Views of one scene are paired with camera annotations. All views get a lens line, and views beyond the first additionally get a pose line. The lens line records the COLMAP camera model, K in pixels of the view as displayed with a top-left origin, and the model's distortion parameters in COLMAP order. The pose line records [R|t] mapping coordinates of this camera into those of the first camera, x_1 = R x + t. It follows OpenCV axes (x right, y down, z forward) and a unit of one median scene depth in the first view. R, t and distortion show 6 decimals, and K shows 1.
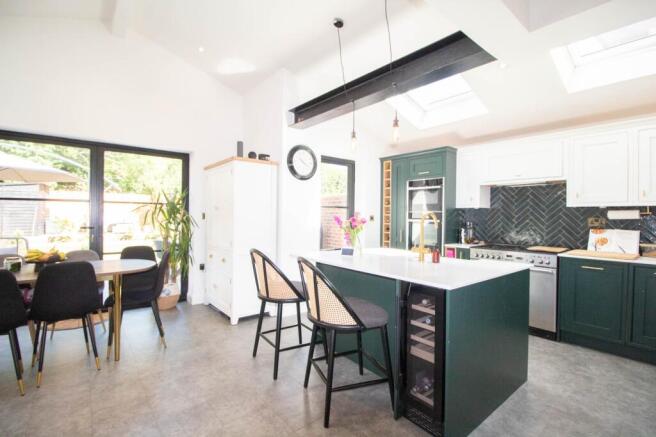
lens RADIAL K [[309.1, 0, 332.3], [0, 309.1, 216.5], [0, 0, 1]] dist [-0.005862, -0.003550]
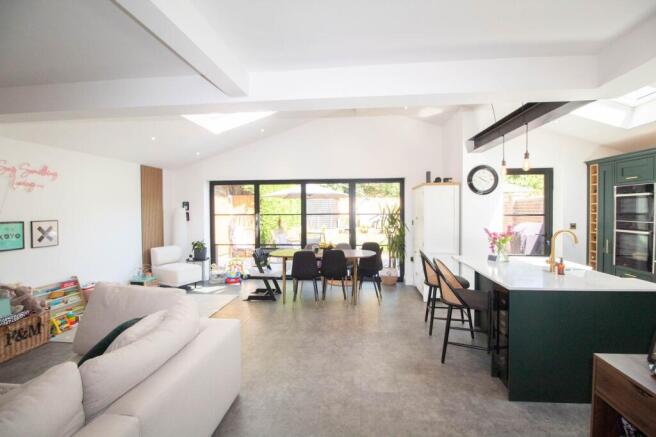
lens RADIAL K [[309.1, 0, 328.0], [0, 309.1, 217.0], [0, 0, 1]] dist [-0.005862, -0.003550]
pose [[0.693671, 0.000246, -0.720291, 0.370027], [0.016126, 0.999744, 0.015871, -0.064294], [0.720111, -0.022625, 0.693490, -0.278195]]
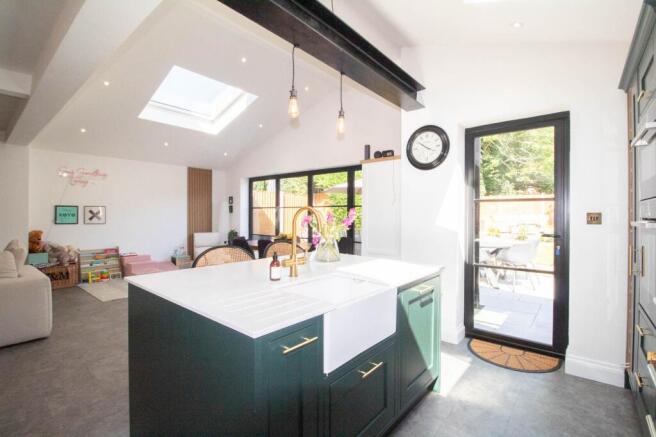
lens RADIAL K [[309.1, 0, 329.8], [0, 309.1, 216.6], [0, 0, 1]] dist [-0.005862, -0.003550]
pose [[0.168343, -0.005540, -0.985713, 0.686323], [-0.001911, 0.999980, -0.005946, 0.008331], [0.985727, 0.002885, 0.168330, 0.660979]]
